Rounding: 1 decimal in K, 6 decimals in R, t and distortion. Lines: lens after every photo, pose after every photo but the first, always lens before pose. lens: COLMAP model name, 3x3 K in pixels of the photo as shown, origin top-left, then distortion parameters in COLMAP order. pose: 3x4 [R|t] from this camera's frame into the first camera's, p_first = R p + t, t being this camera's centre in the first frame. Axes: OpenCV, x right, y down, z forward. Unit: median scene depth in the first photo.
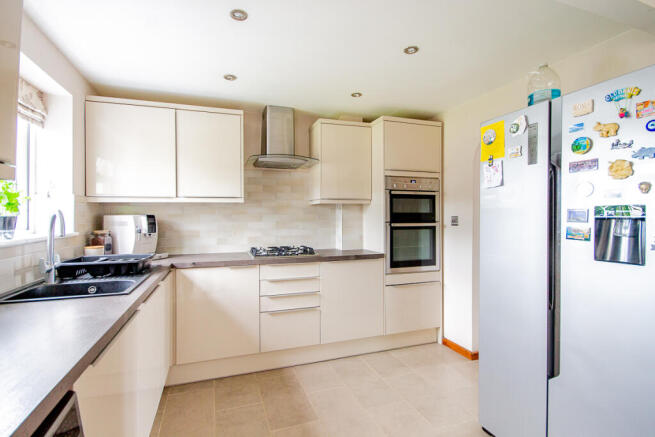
lens RADIAL K [[310.4, 0, 323.9], [0, 310.4, 216.7], [0, 0, 1]] dist [0.000565, 0.000178]
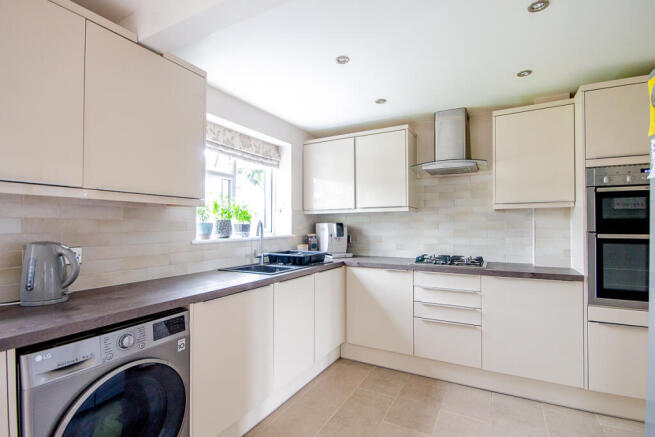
lens RADIAL K [[310.4, 0, 323.4], [0, 310.4, 221.8], [0, 0, 1]] dist [0.000565, 0.000178]
pose [[0.681596, -0.004939, -0.731712, 0.325286], [0.000041, 0.999977, -0.006712, -0.001449], [0.731729, 0.004545, 0.681580, 0.066318]]
